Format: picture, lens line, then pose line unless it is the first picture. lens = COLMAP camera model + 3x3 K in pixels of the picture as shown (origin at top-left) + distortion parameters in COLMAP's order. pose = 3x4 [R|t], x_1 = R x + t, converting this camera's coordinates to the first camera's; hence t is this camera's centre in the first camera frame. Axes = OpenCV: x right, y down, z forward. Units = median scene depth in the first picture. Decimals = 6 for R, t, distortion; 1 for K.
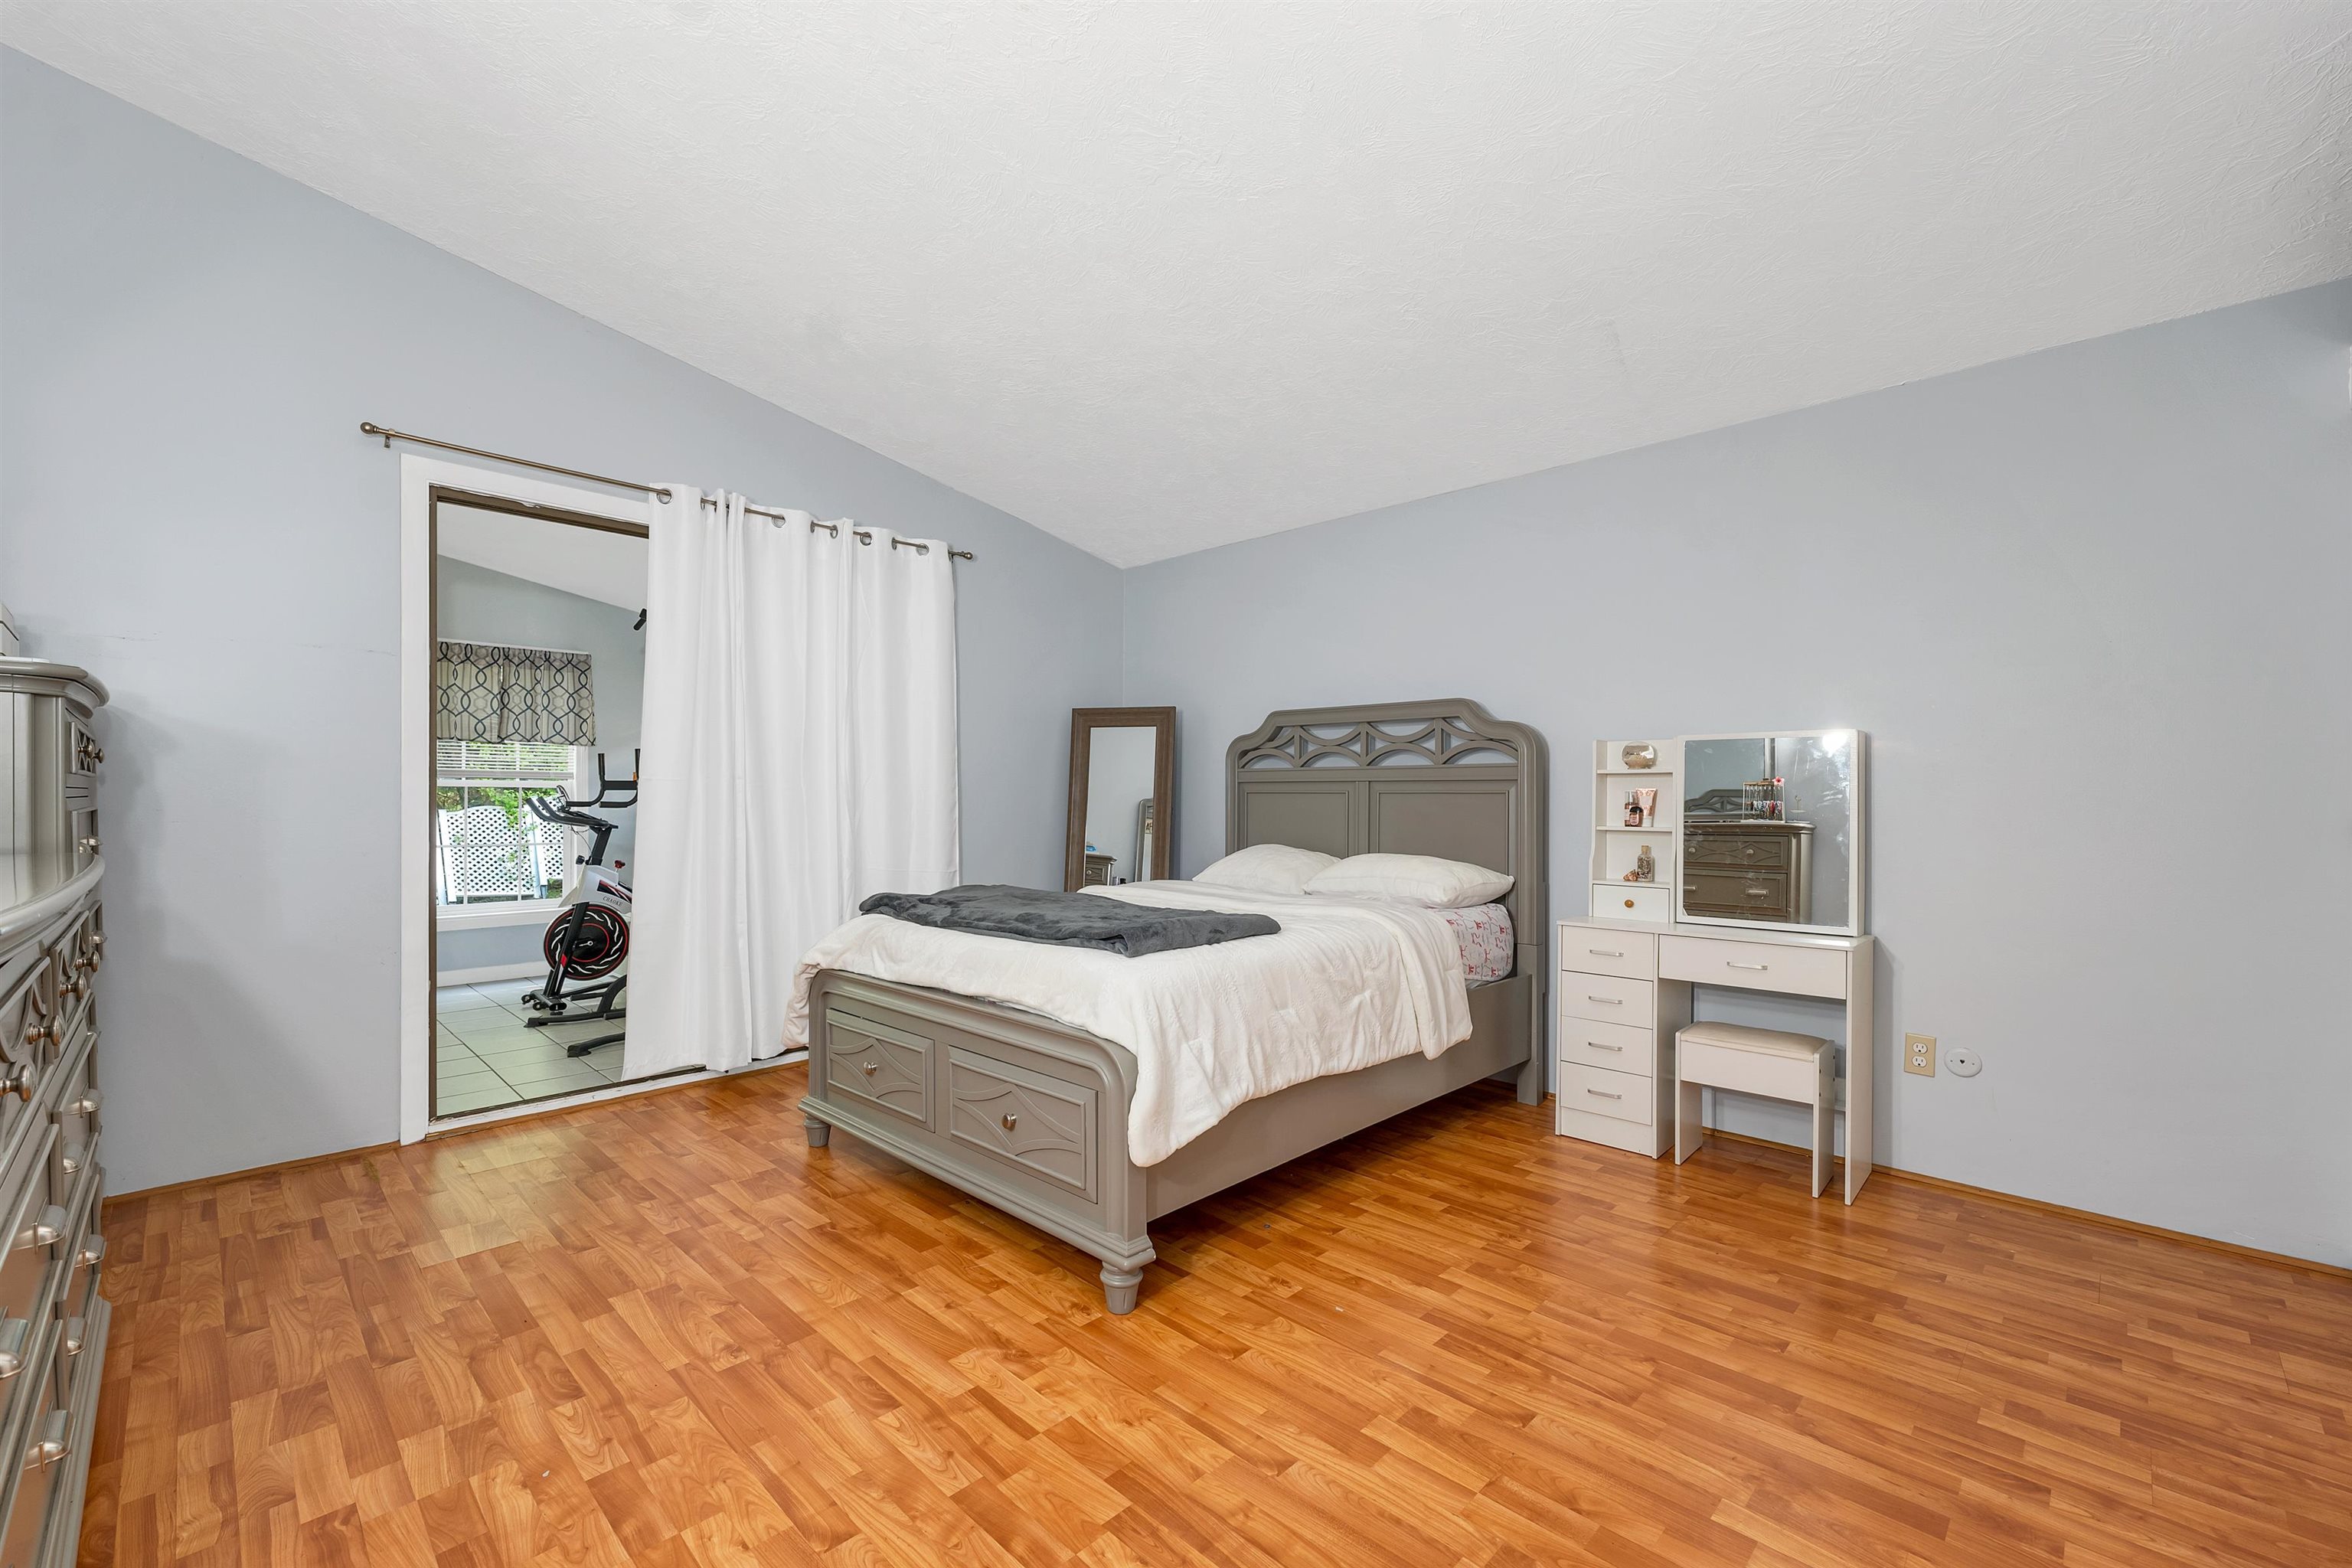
lens RADIAL K [[975.3, 0, 1171.1], [0, 975.3, 791.4], [0, 0, 1]] dist [0.001634, -0.000345]
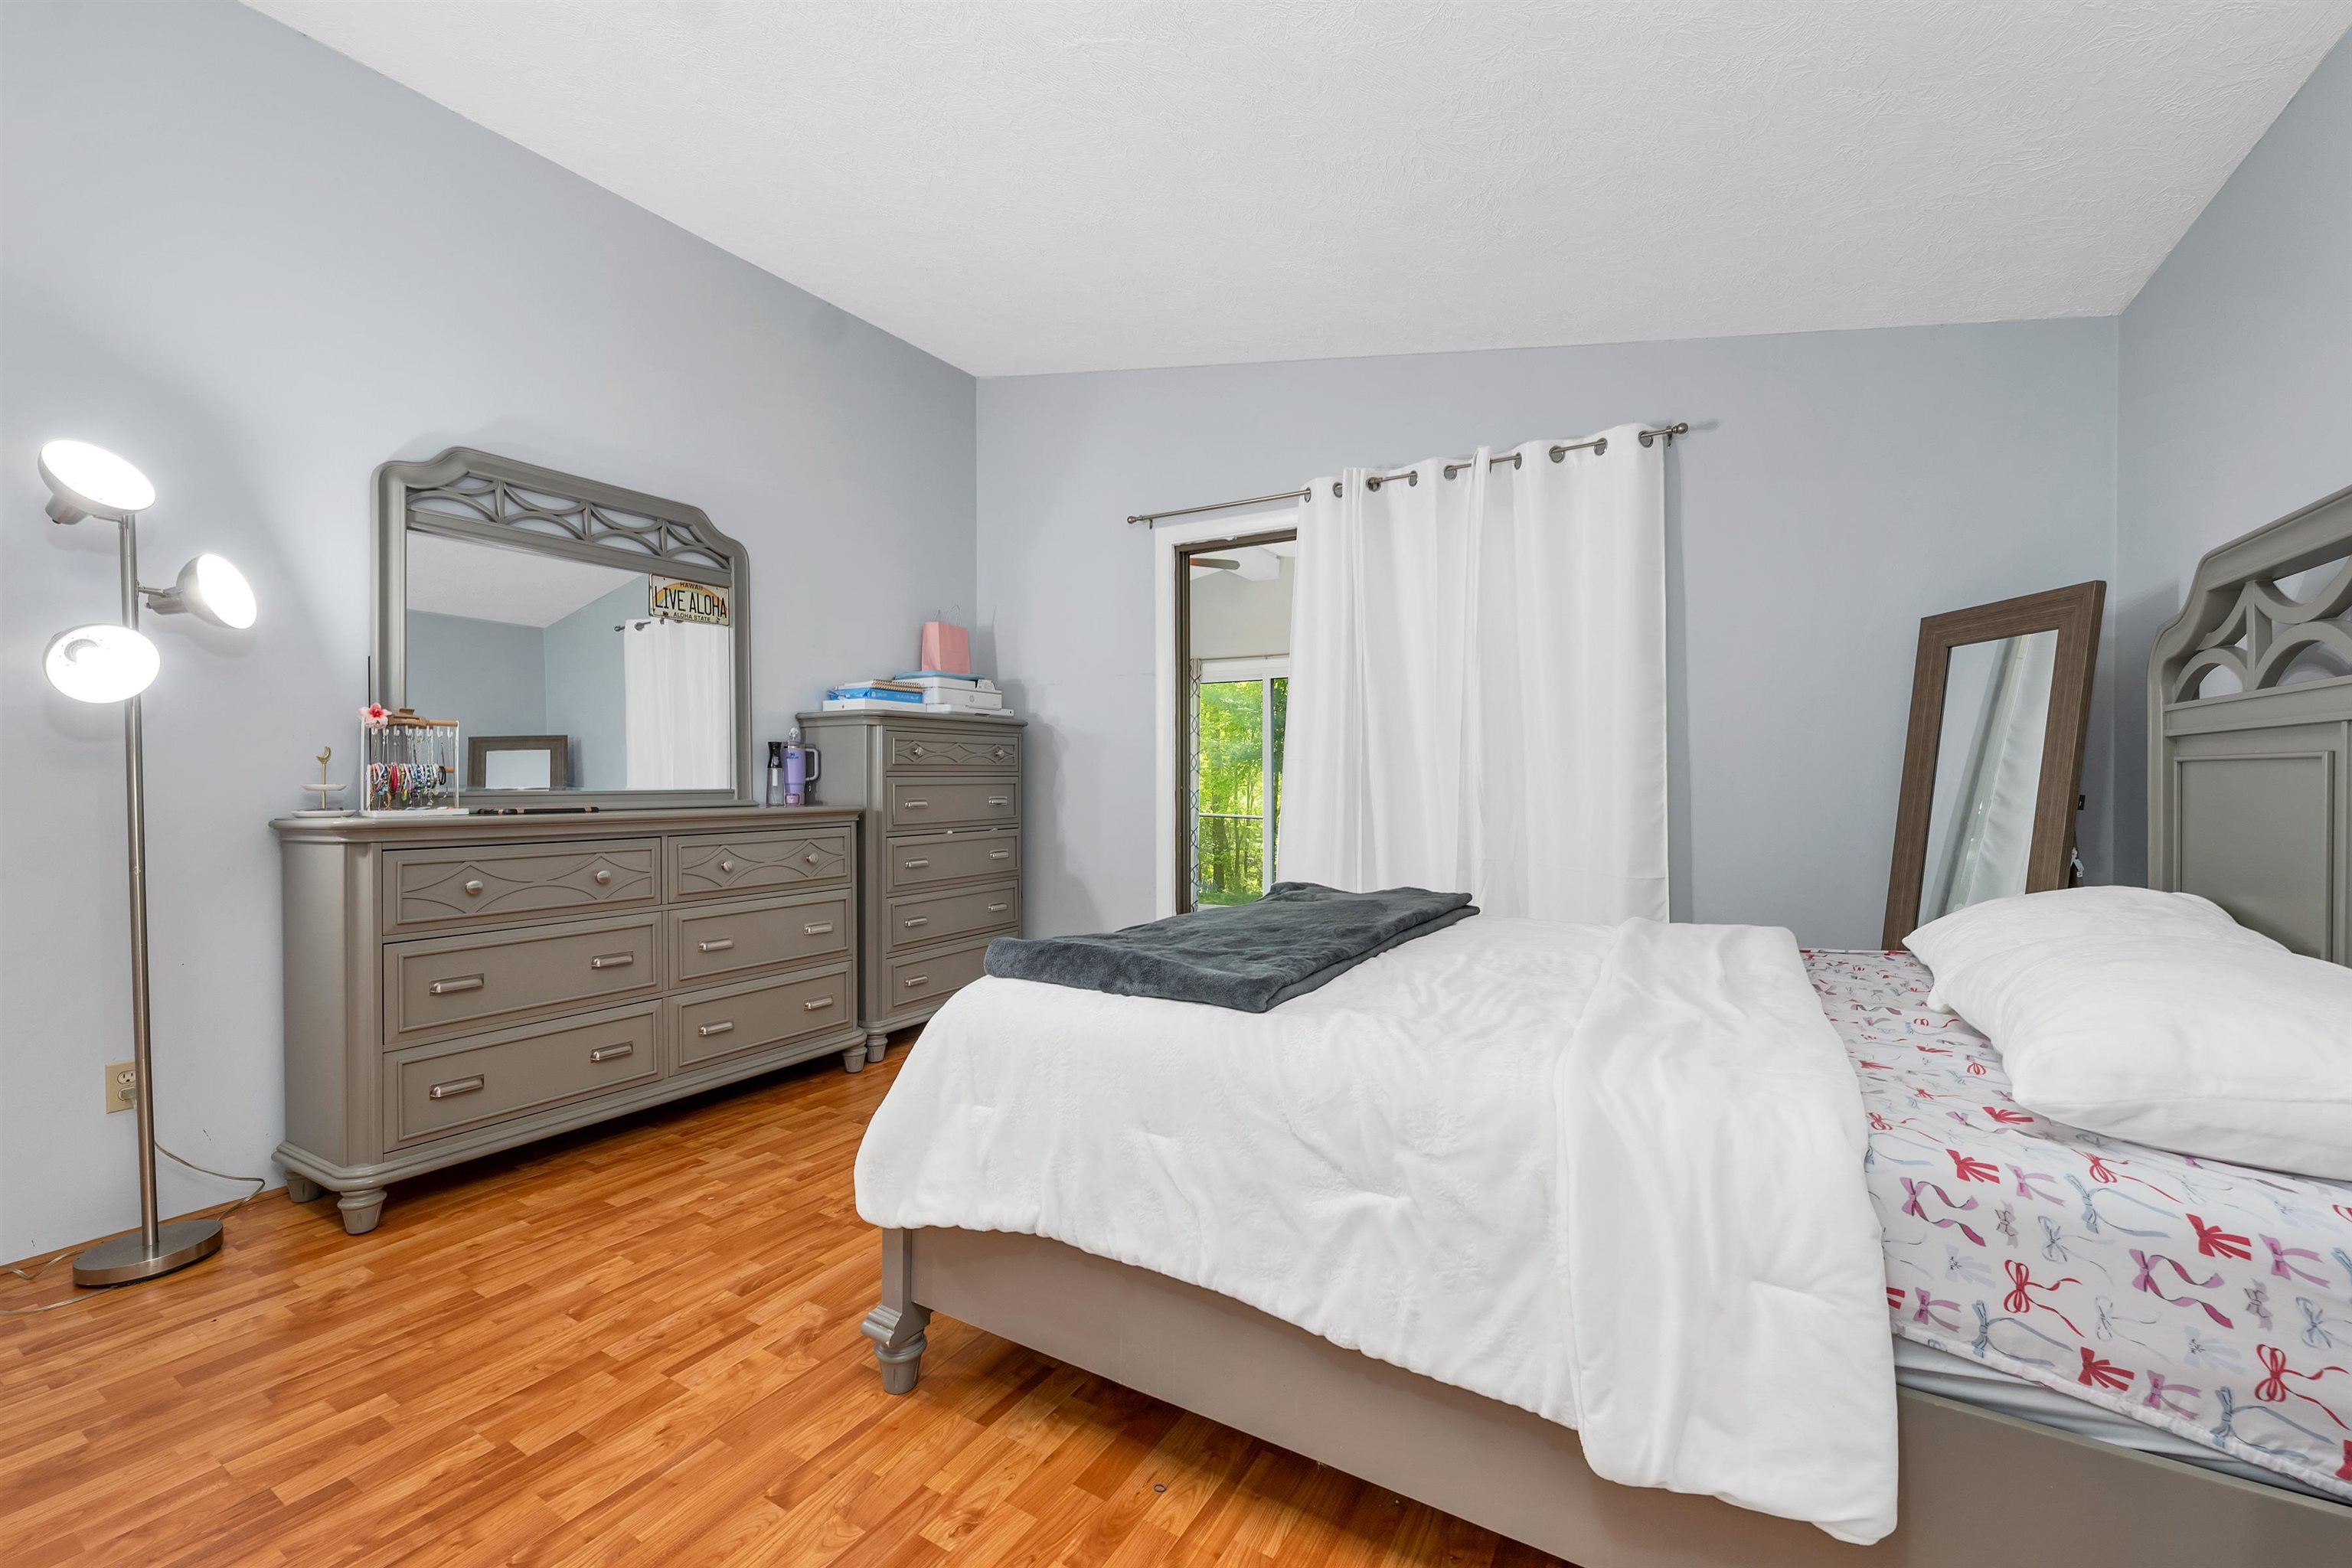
lens RADIAL K [[934.4, 0, 1119.7], [0, 934.4, 776.7], [0, 0, 1]] dist [0.000726, -0.000026]
pose [[0.229873, -0.002387, -0.973218, 0.839169], [0.006705, 0.999977, -0.000869, 0.011727], [0.973198, -0.006325, 0.229883, 1.088486]]
